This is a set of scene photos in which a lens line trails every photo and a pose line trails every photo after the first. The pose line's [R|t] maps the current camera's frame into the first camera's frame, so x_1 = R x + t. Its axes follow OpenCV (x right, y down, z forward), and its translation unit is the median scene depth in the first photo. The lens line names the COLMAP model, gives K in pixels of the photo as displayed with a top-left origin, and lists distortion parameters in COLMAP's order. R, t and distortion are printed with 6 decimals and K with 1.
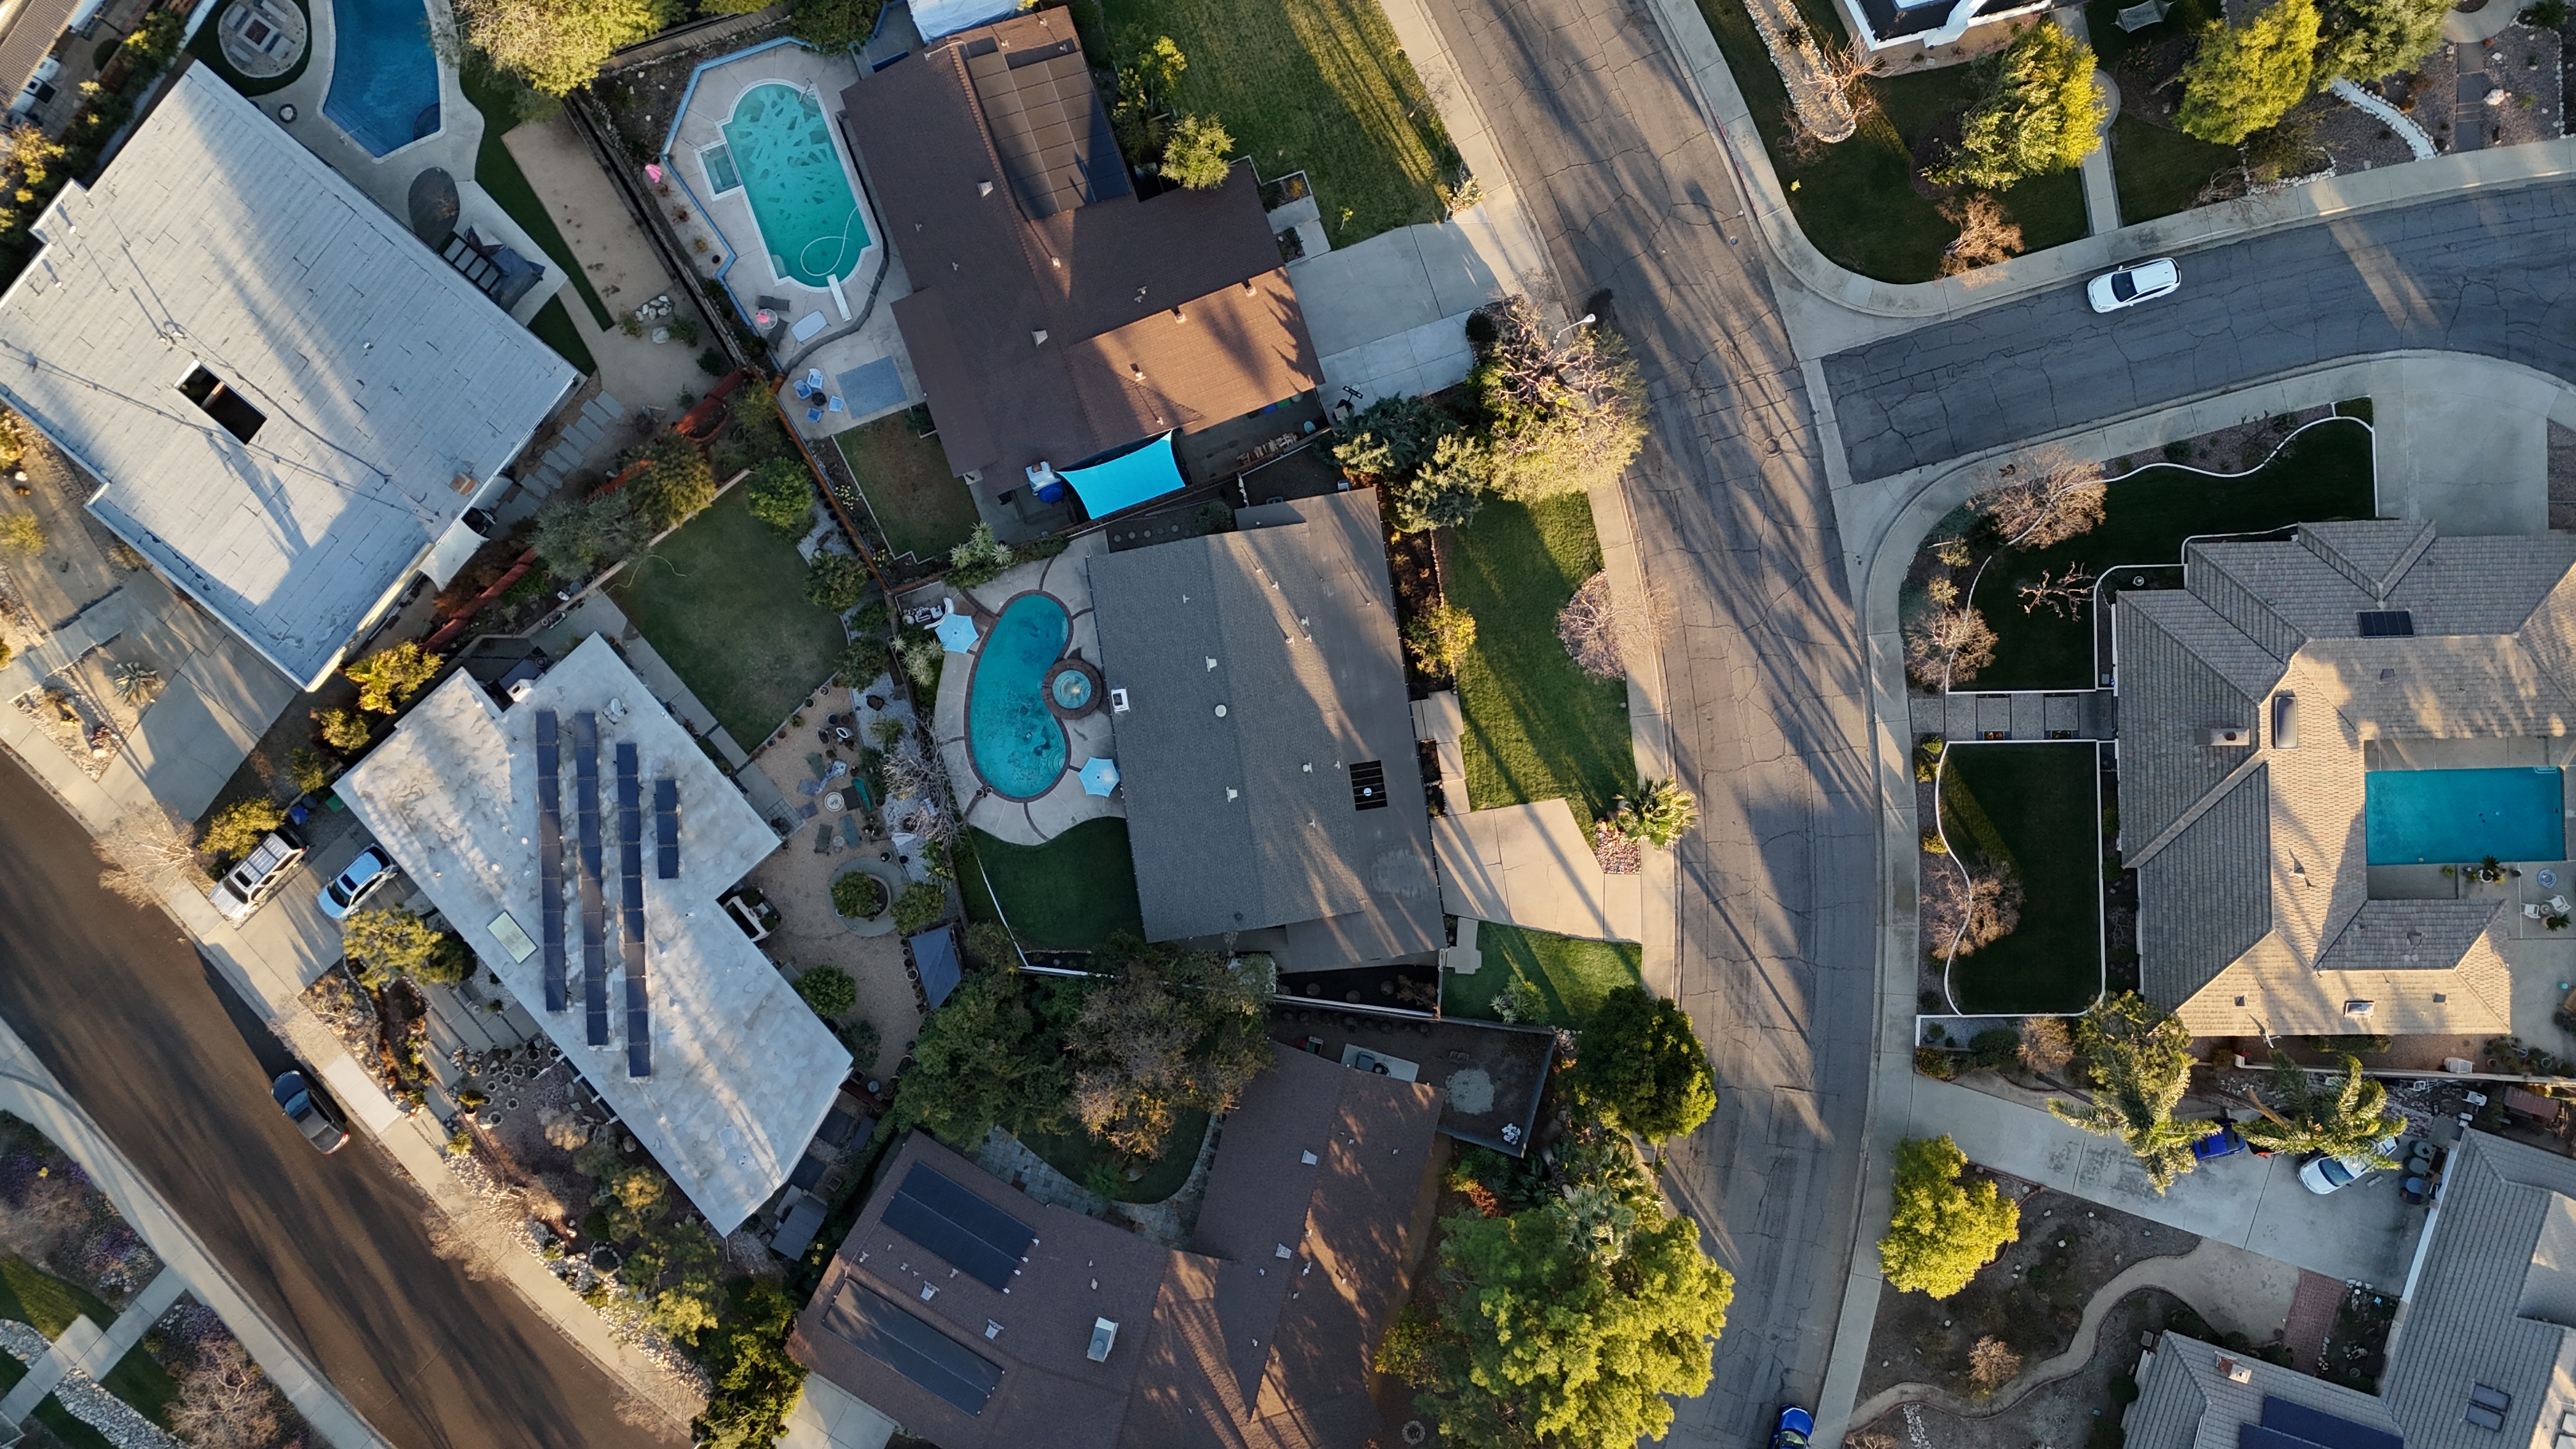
lens RADIAL K [[1944.8, 0, 1285.1], [0, 1944.8, 714.6], [0, 0, 1]] dist [0.098433, -0.188333]
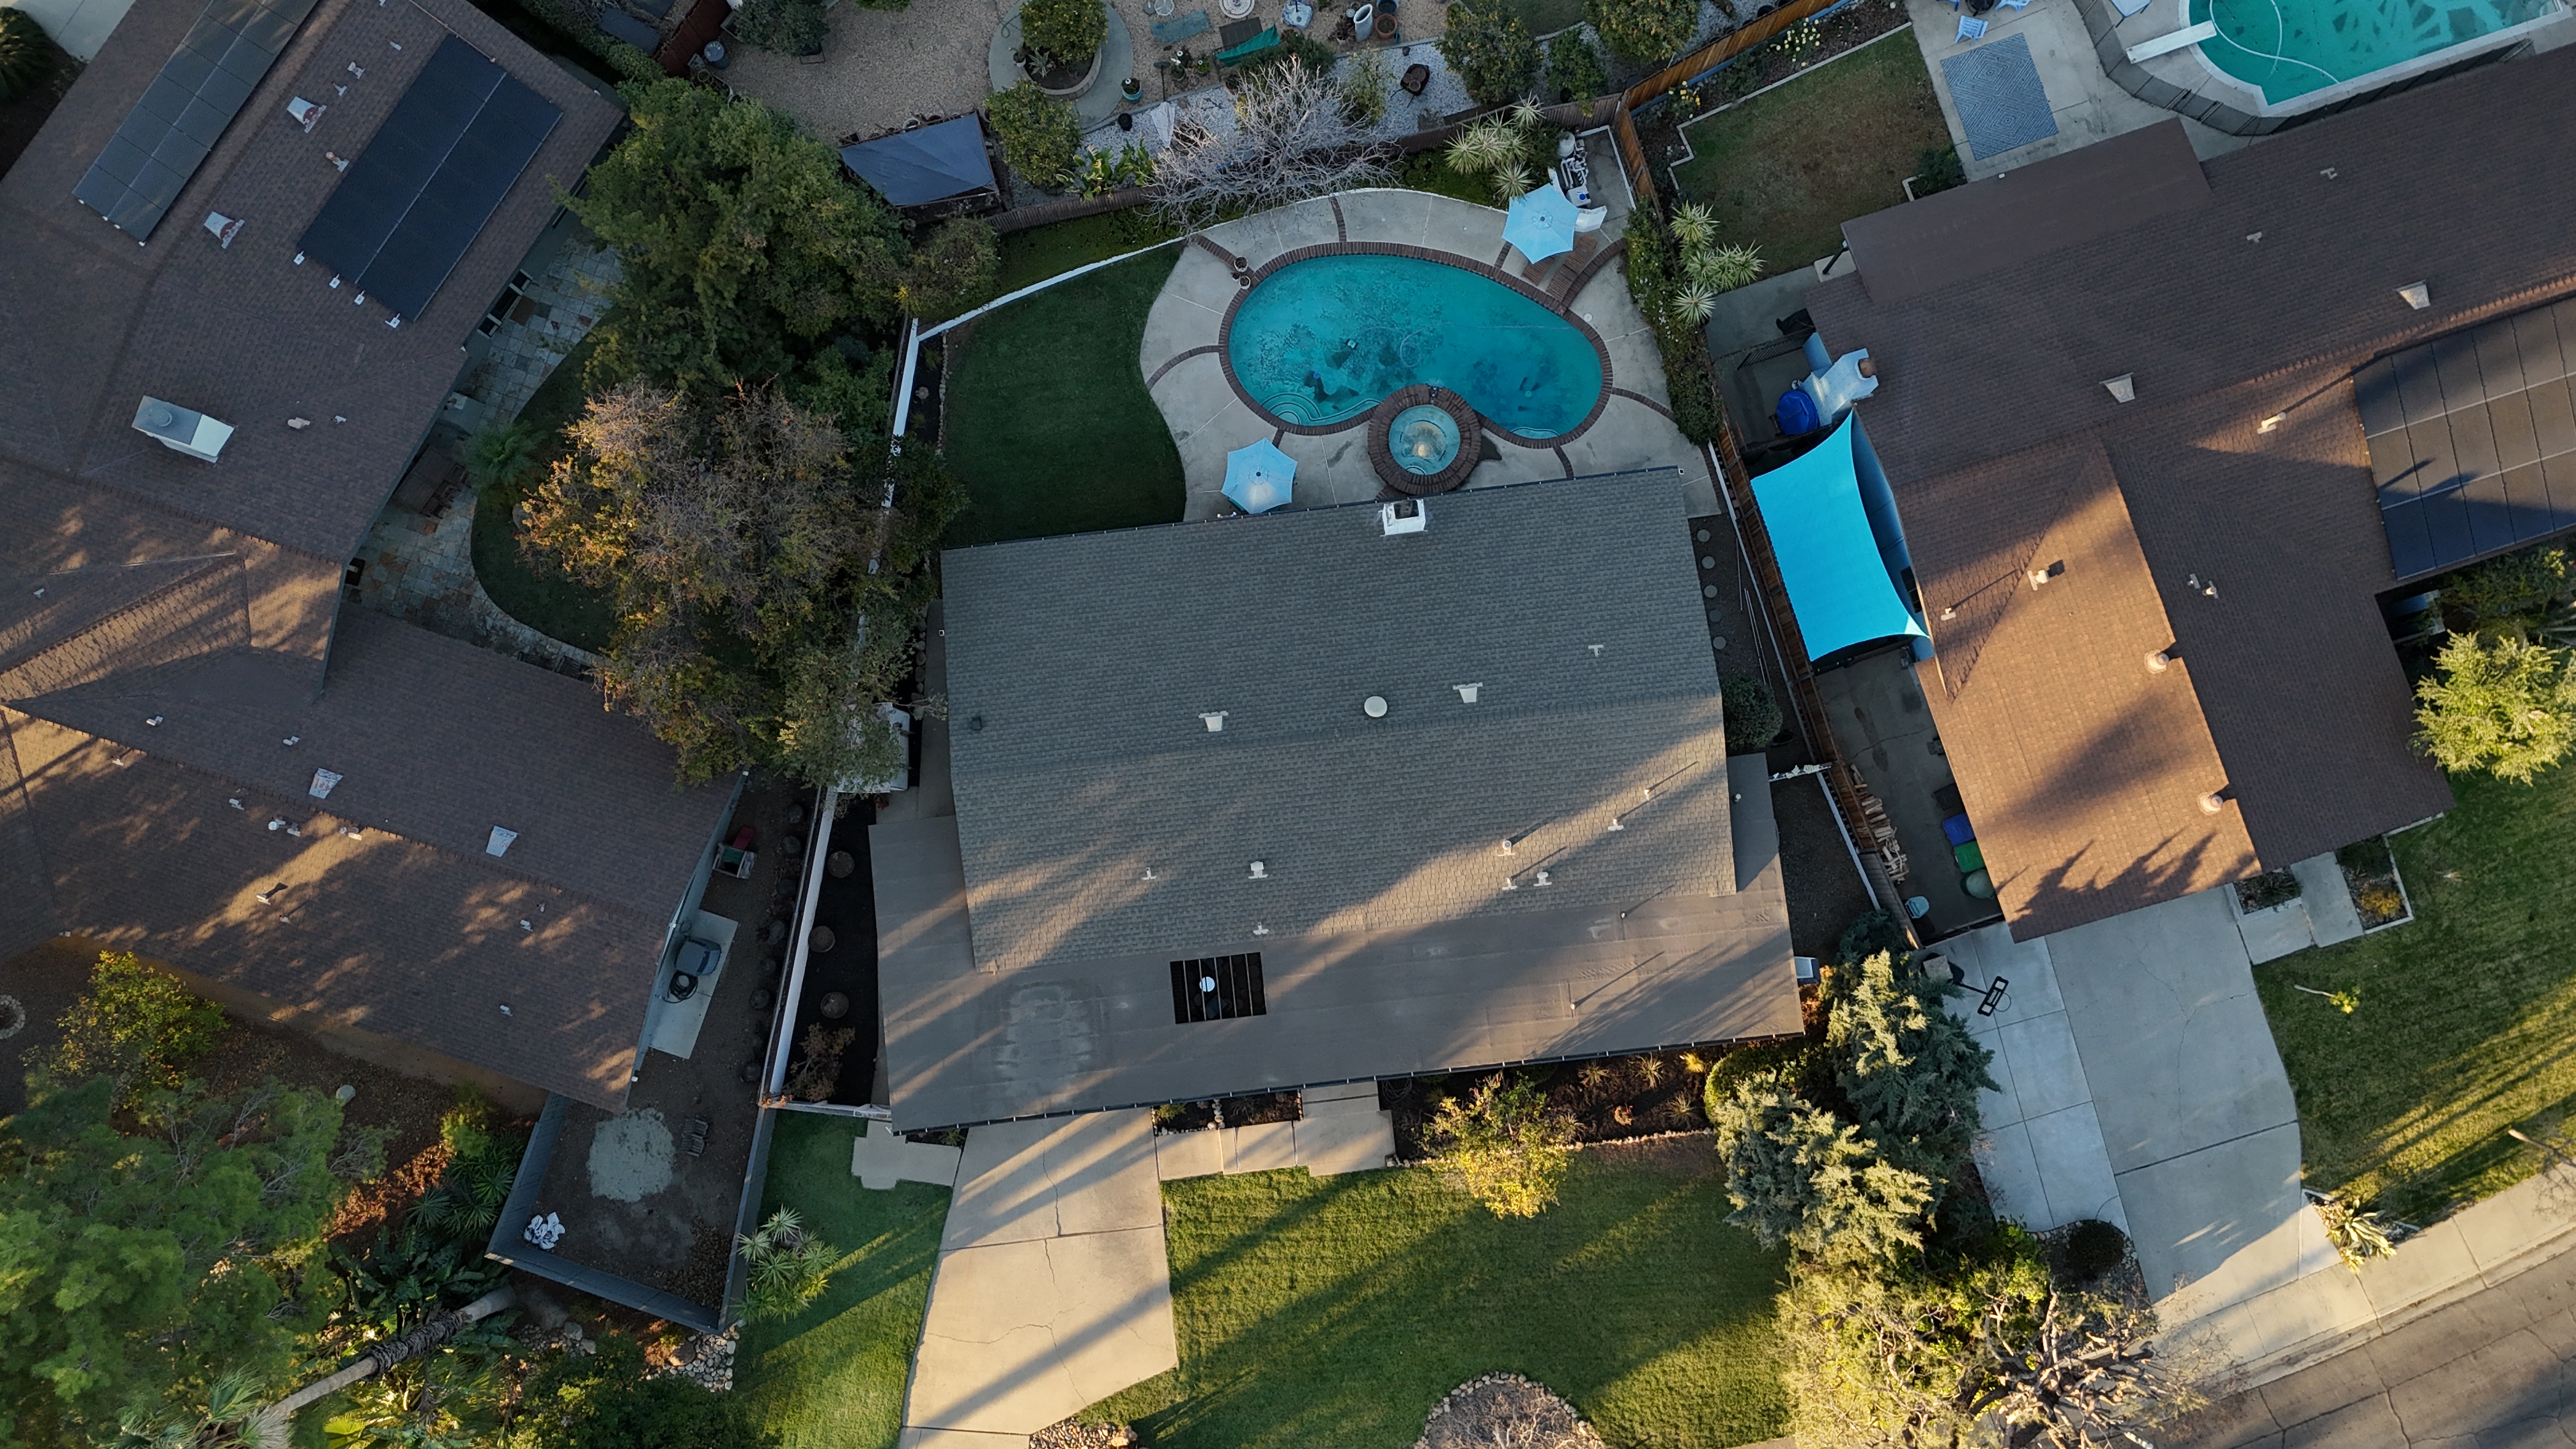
lens RADIAL K [[1944.8, 0, 1285.1], [0, 1944.8, 714.6], [0, 0, 1]] dist [0.098433, -0.188333]
pose [[-0.045354, 0.996205, -0.074286, 0.007956], [-0.998747, -0.043644, 0.024472, 0.009096], [0.021137, 0.075303, 0.996937, 0.469933]]
